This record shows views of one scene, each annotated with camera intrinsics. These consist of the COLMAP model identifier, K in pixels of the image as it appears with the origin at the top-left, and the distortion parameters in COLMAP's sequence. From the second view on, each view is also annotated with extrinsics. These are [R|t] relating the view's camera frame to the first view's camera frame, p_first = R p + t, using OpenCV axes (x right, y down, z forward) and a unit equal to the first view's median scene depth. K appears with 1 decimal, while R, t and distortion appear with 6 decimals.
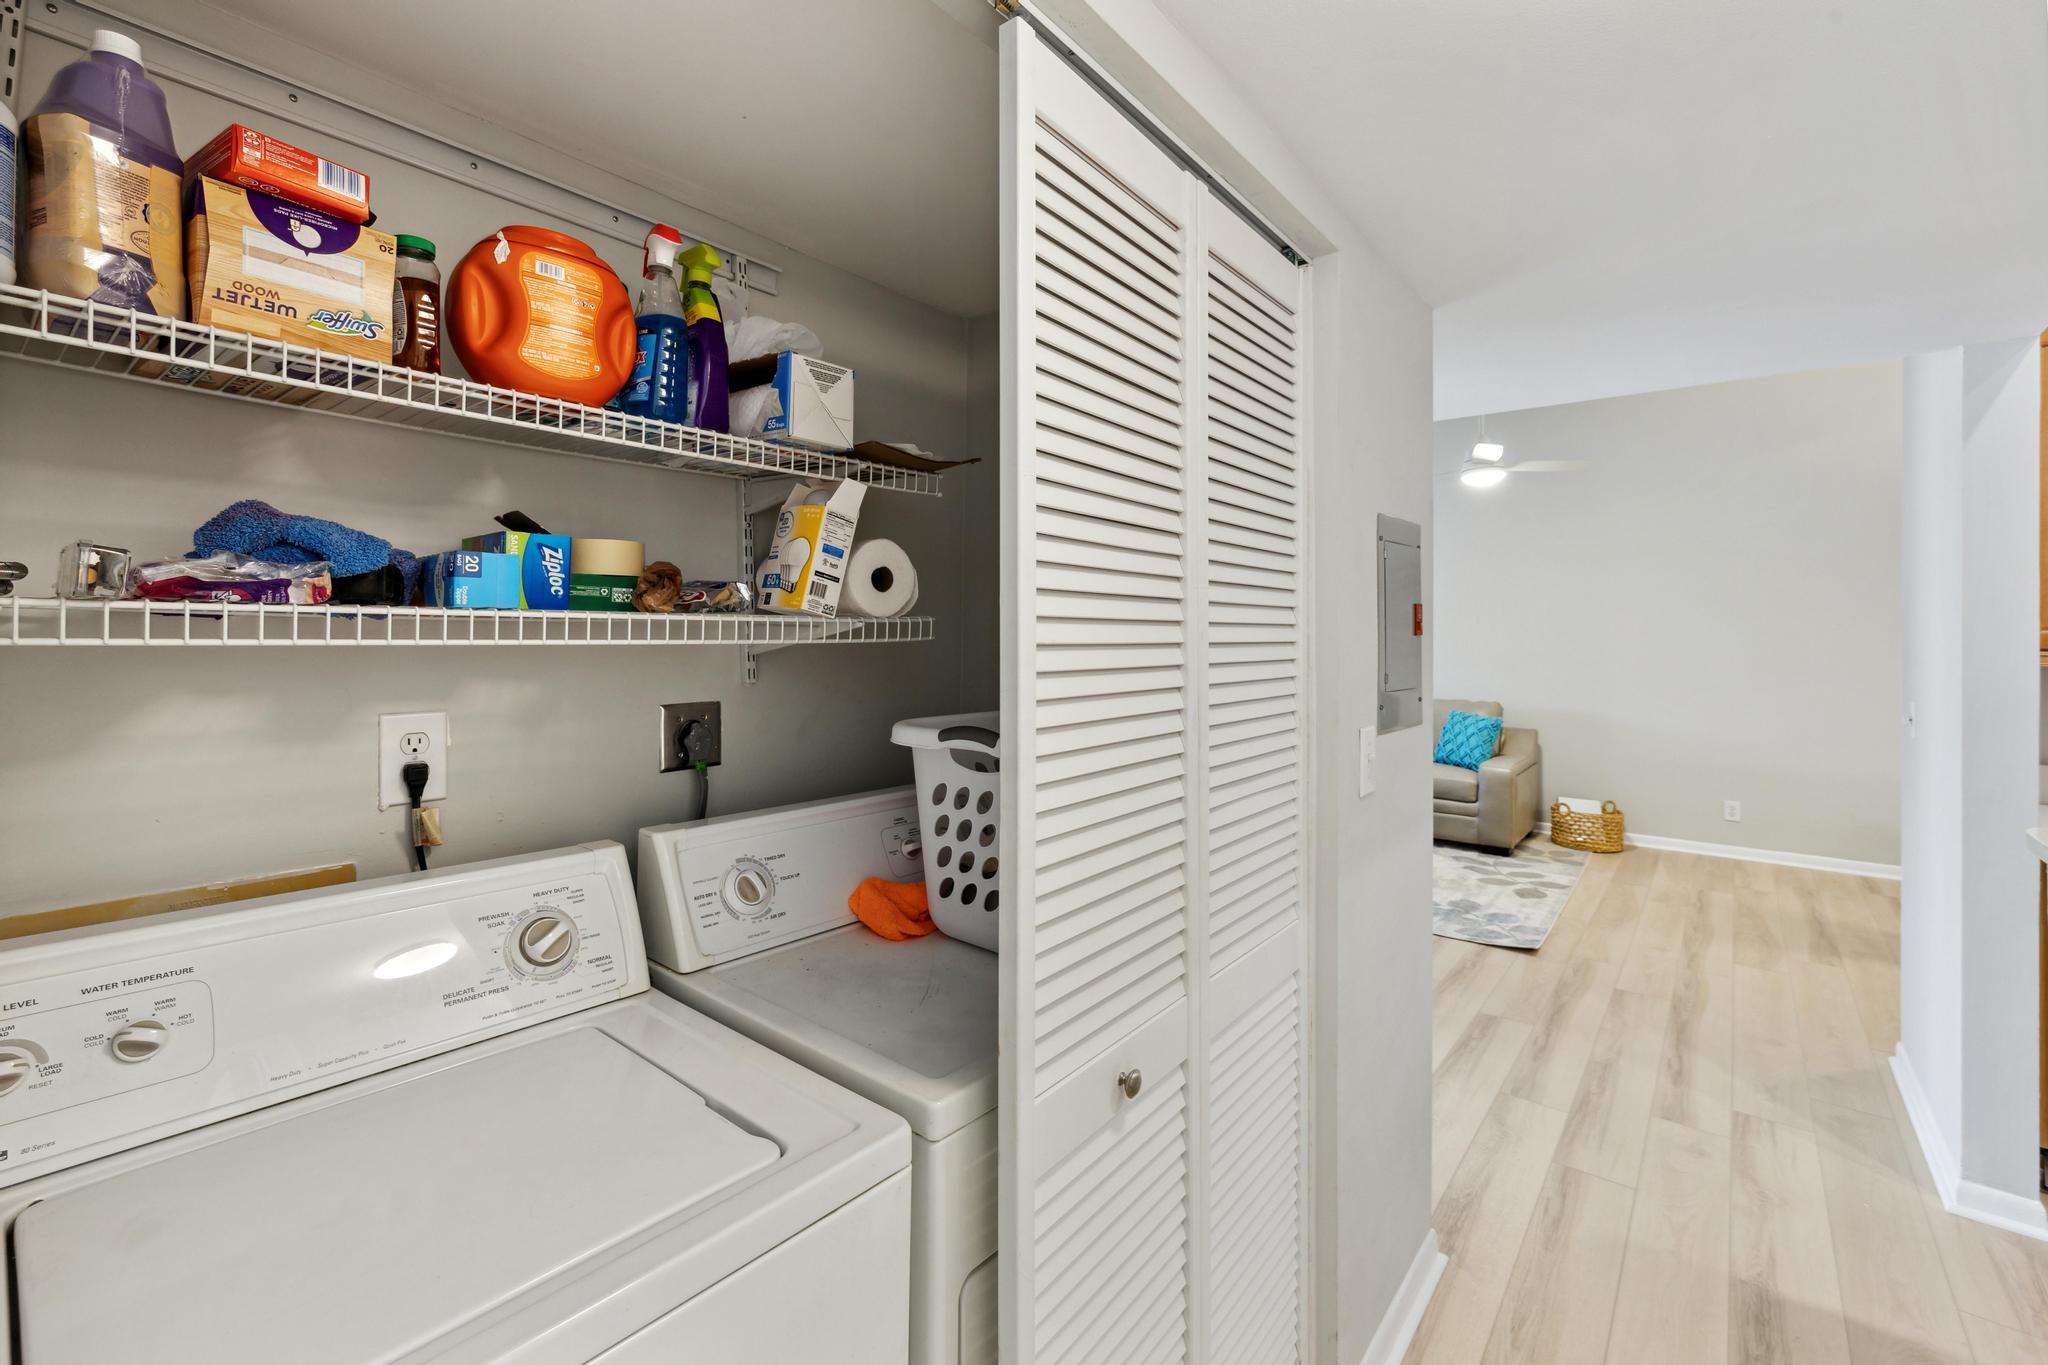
lens RADIAL K [[869.3, 0, 1018.8], [0, 869.3, 634.0], [0, 0, 1]] dist [-0.001800, -0.000023]
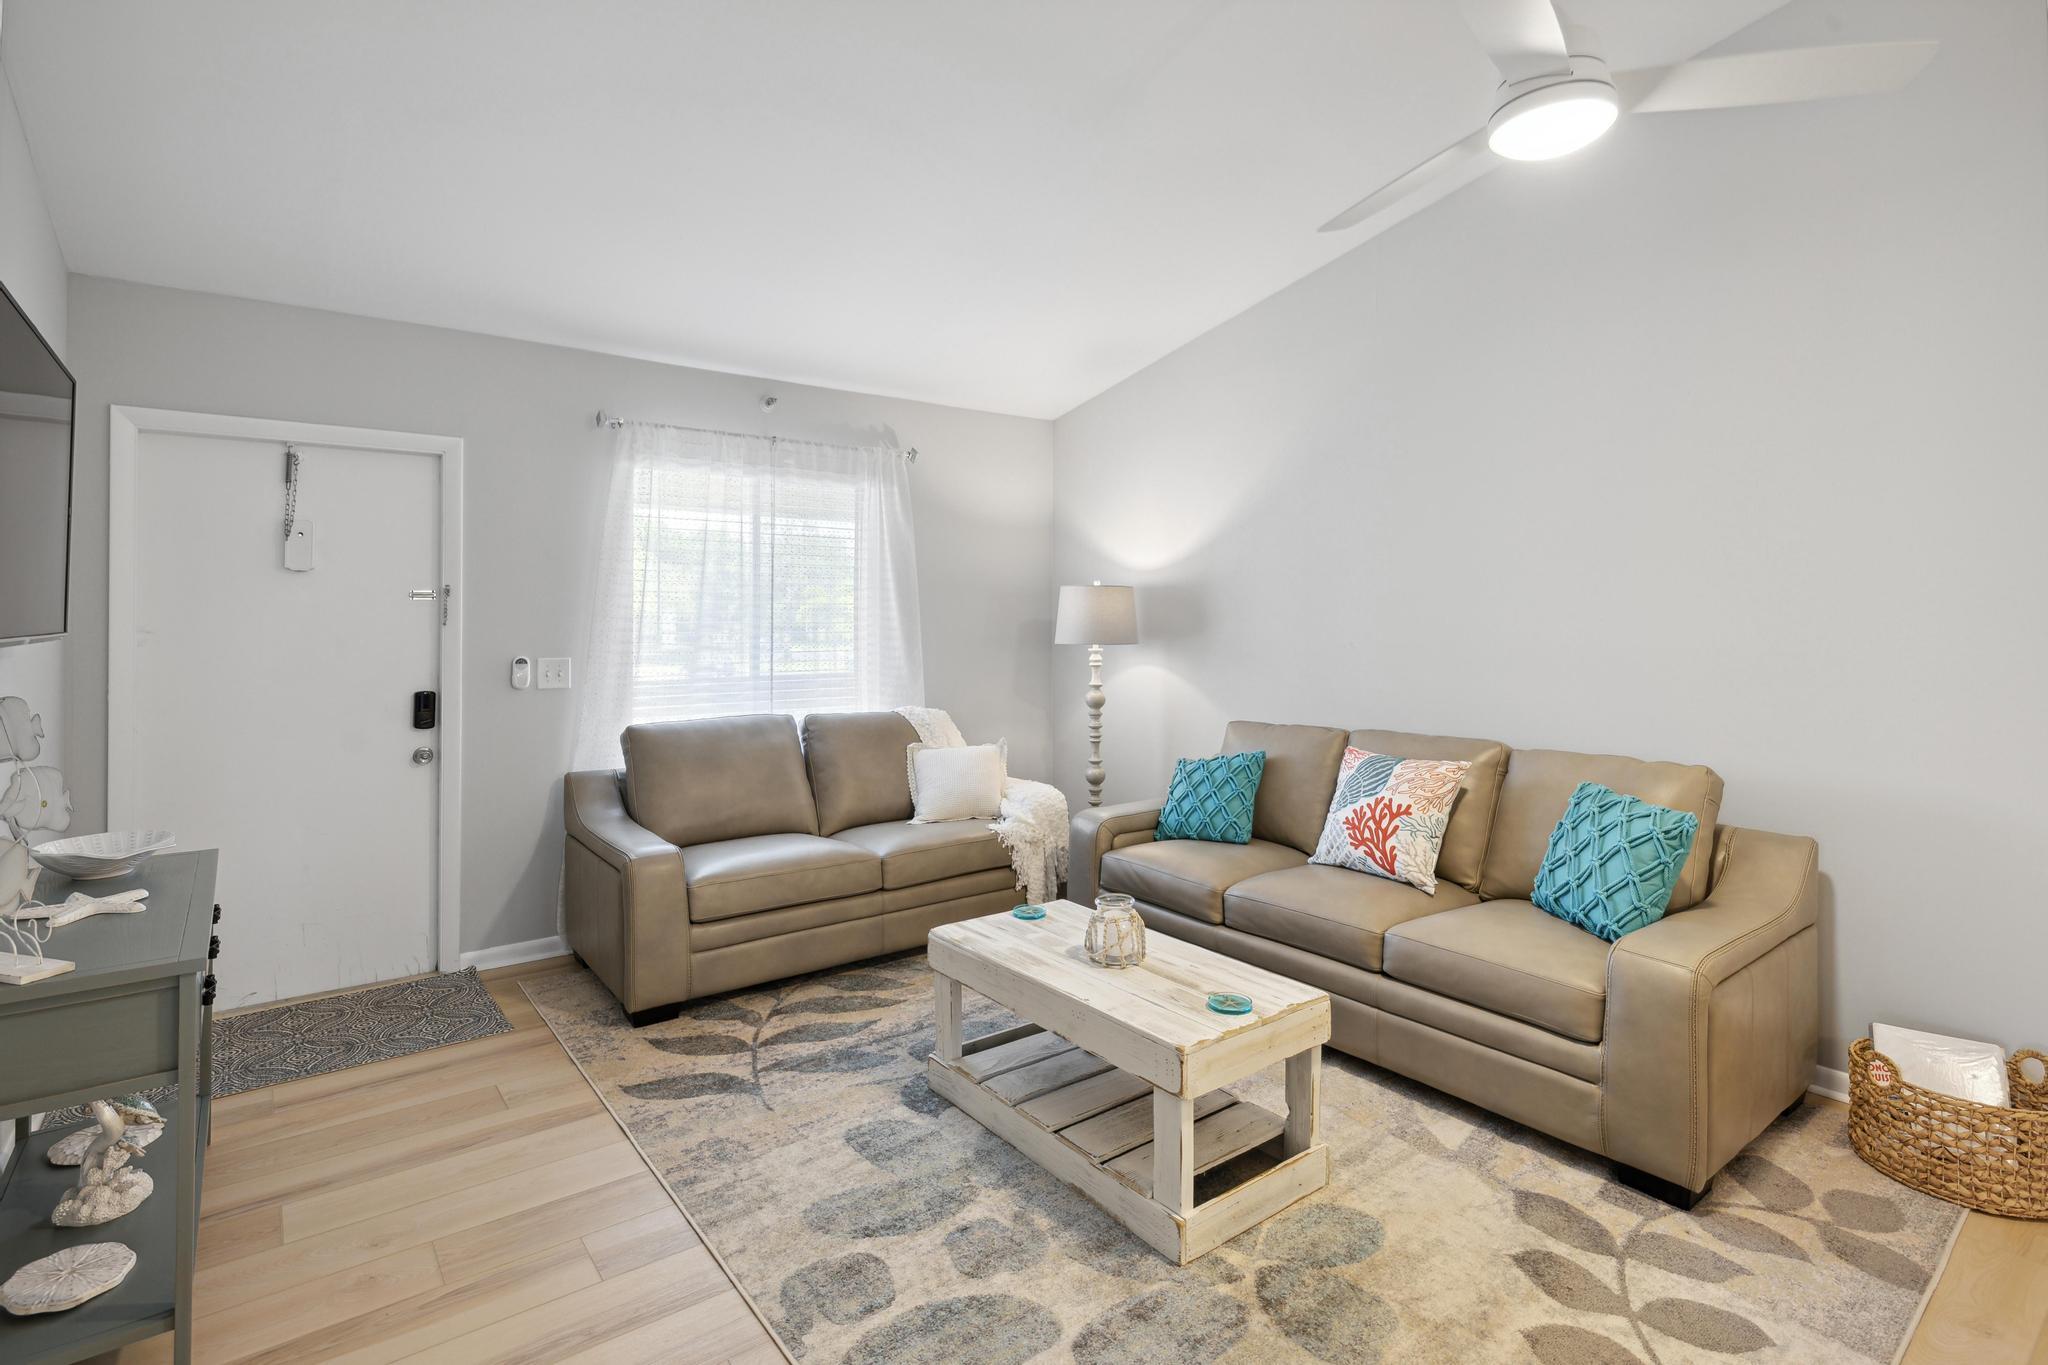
lens RADIAL K [[994.2, 0, 1016.4], [0, 994.2, 616.7], [0, 0, 1]] dist [-0.003104, 0.000330]
pose [[0.972169, -0.000310, -0.234281, 0.366816], [0.000679, 0.999999, 0.001496, 0.007779], [0.234280, -0.001613, 0.972168, 0.502713]]
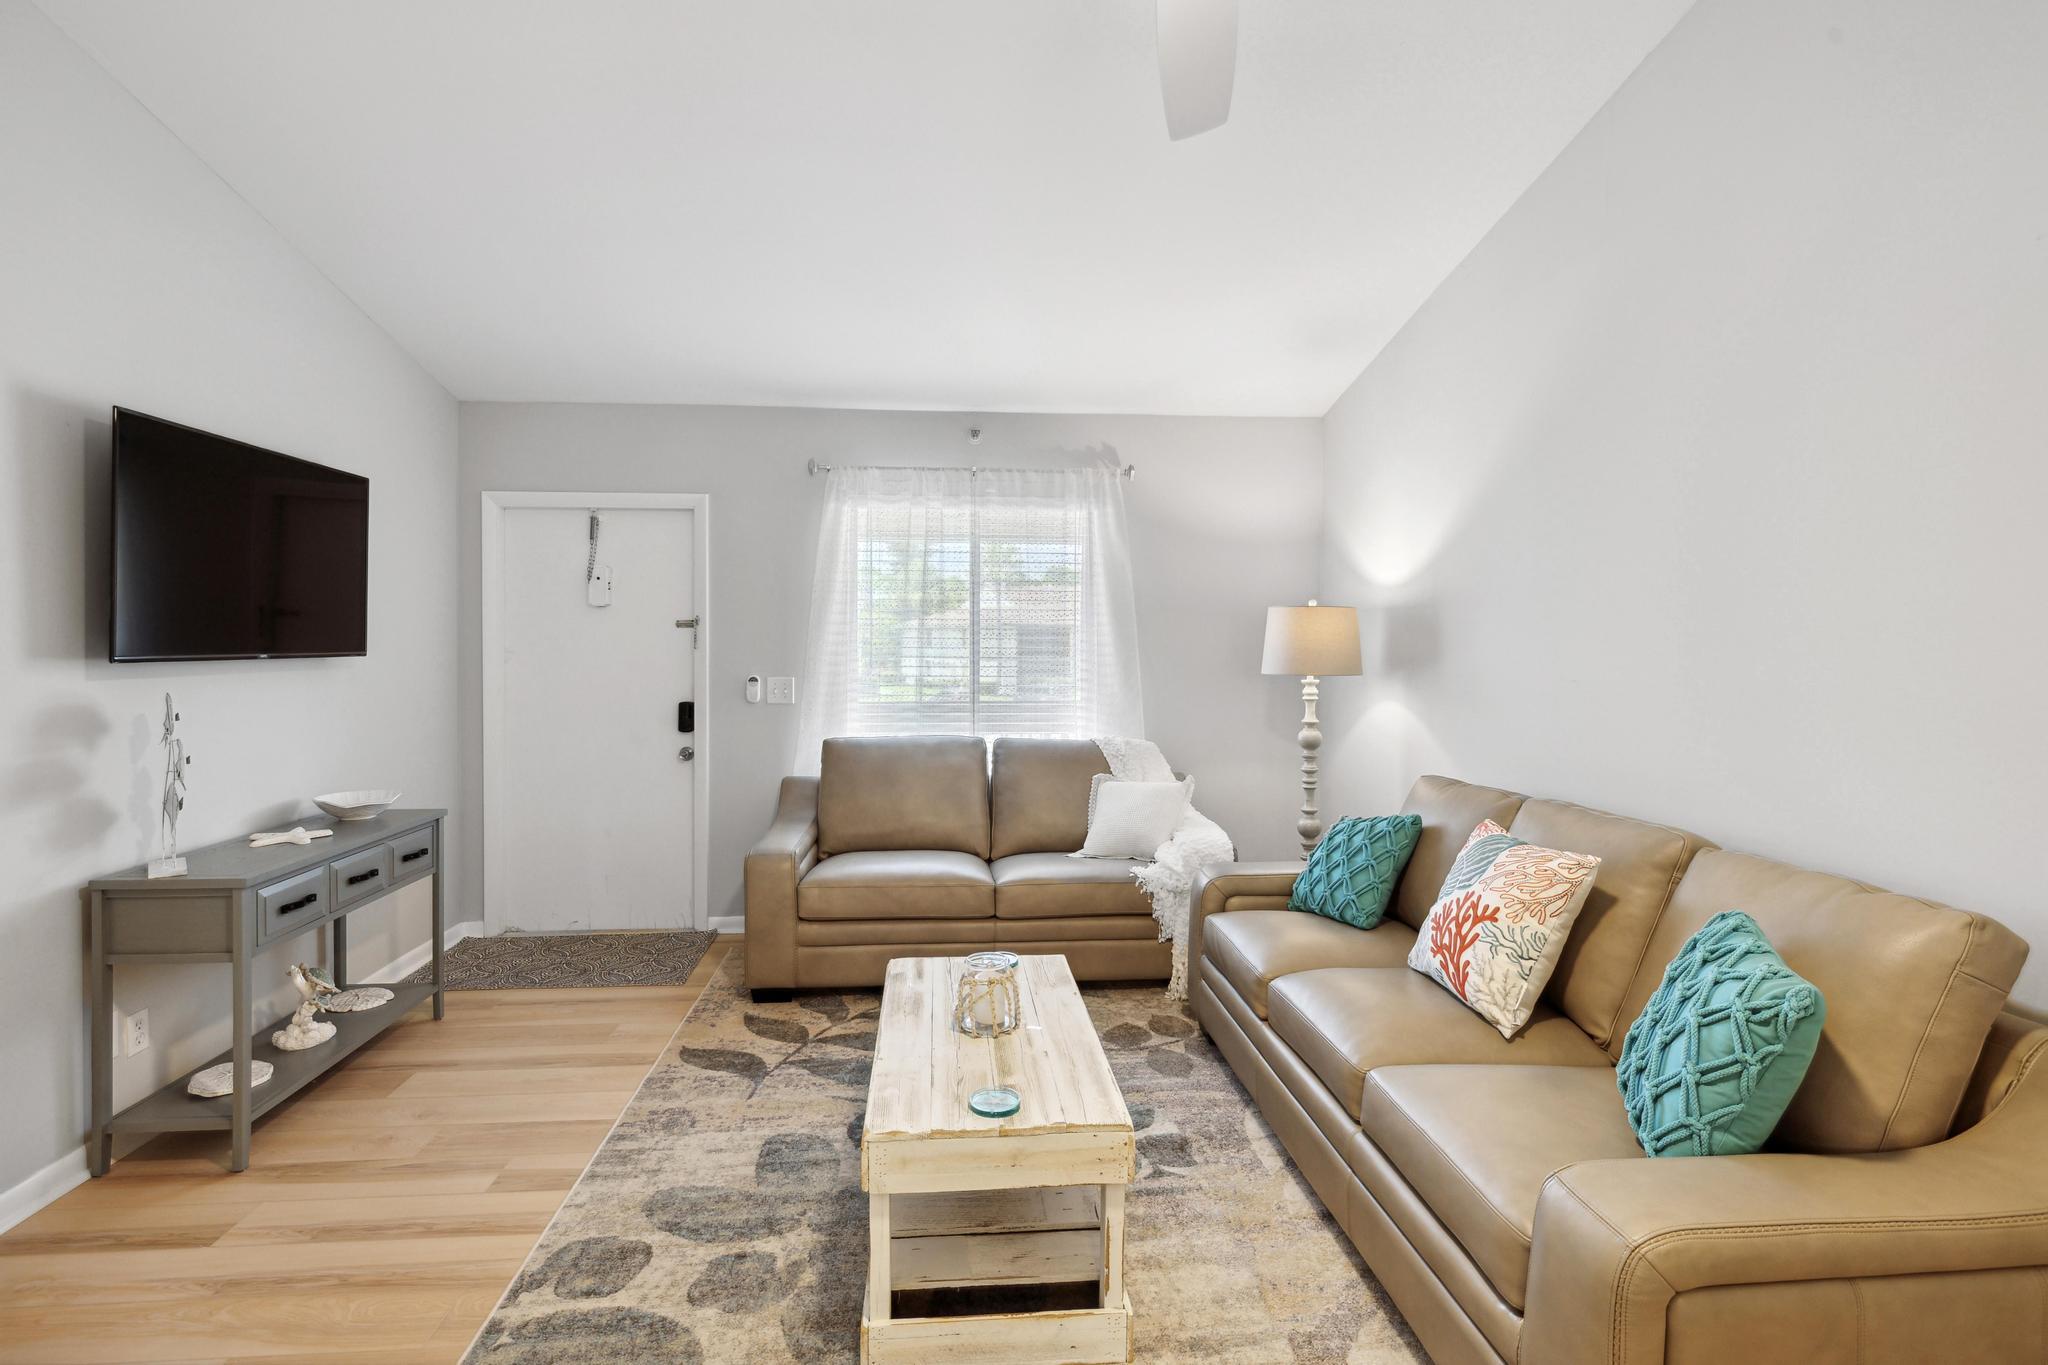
lens RADIAL K [[981.0, 0, 1021.5], [0, 981.0, 666.9], [0, 0, 1]] dist [-0.001443, -0.000063]
pose [[0.693552, 0.018778, -0.720161, 0.594918], [-0.000307, 0.999668, 0.025771, 0.008277], [0.720406, -0.017652, 0.693328, 0.686730]]
